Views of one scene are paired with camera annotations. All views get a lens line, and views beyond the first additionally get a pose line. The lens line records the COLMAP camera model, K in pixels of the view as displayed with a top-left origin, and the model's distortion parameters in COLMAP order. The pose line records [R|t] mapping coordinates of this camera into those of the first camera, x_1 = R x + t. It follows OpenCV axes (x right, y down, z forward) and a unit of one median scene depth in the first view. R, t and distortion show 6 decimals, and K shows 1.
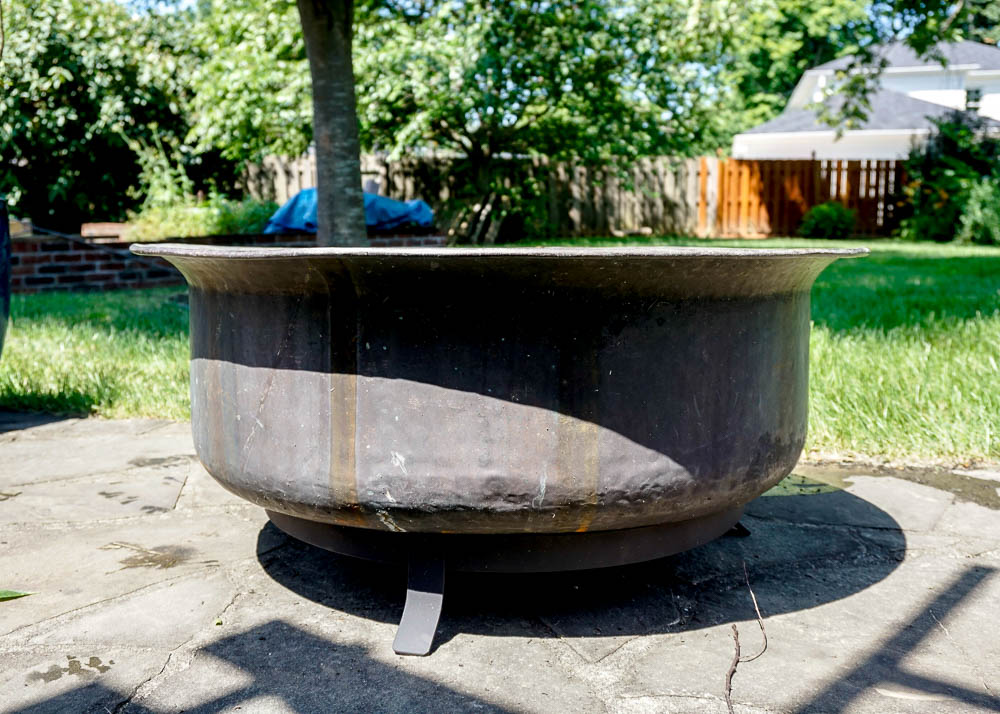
lens RADIAL K [[980.8, 0, 501.0], [0, 980.8, 357.8], [0, 0, 1]] dist [0.007973, 0.000000]
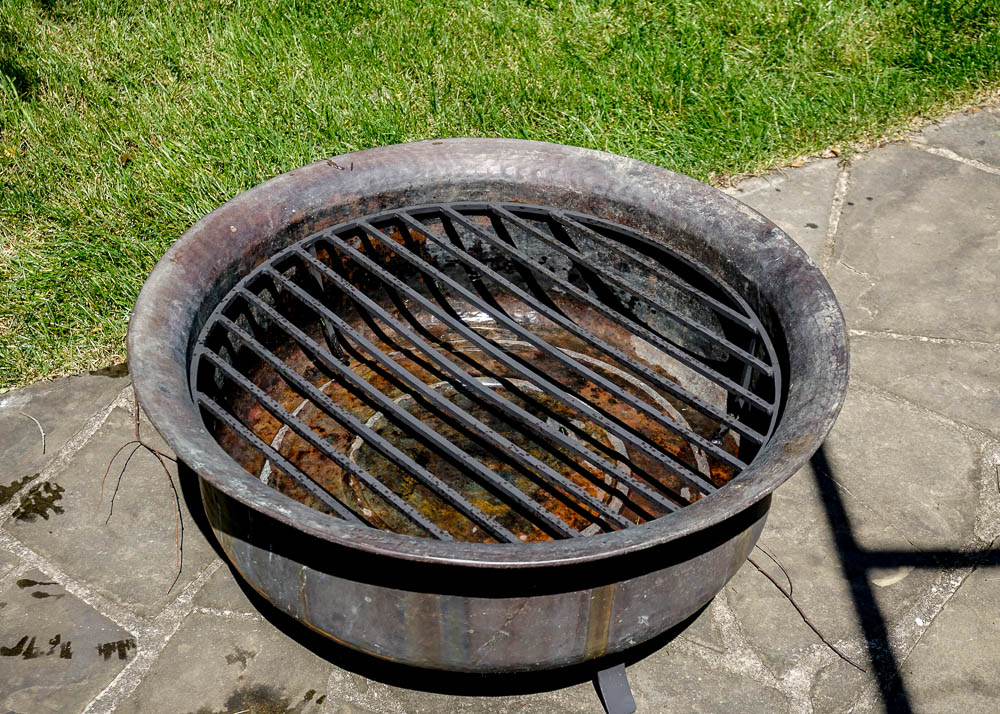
lens RADIAL K [[1397.7, 0, 497.8], [0, 1397.7, 356.8], [0, 0, 1]] dist [0.002660, 0.000000]
pose [[0.748911, -0.390727, 0.535223, -1.010484], [0.058627, 0.843576, 0.533800, -1.078070], [-0.660072, -0.368390, 0.654671, 0.088059]]
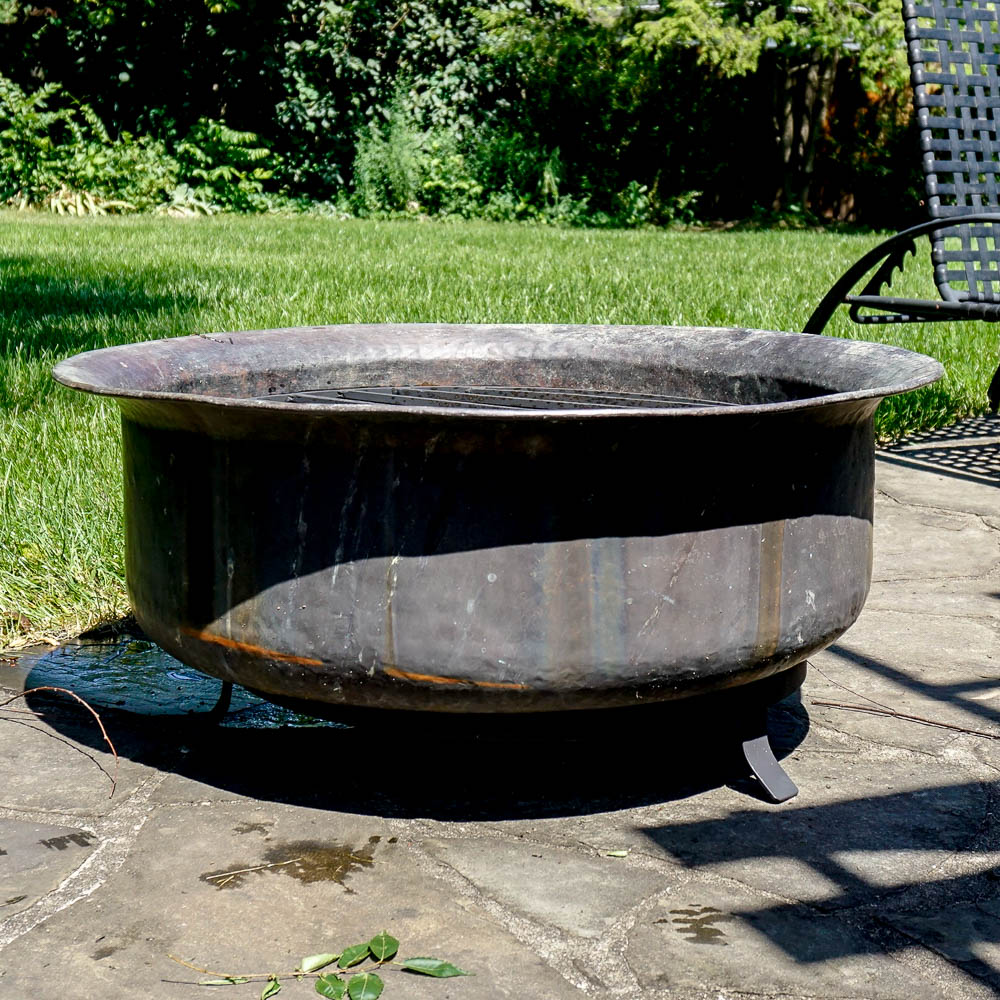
lens RADIAL K [[1801.3, 0, 501.3], [0, 1801.3, 499.7], [0, 0, 1]] dist [0.010676, 0.000000]
pose [[0.484111, -0.159874, 0.860277, -1.709769], [0.099925, 0.986836, 0.127162, -0.241153], [-0.869282, 0.024403, 0.493713, 0.363555]]
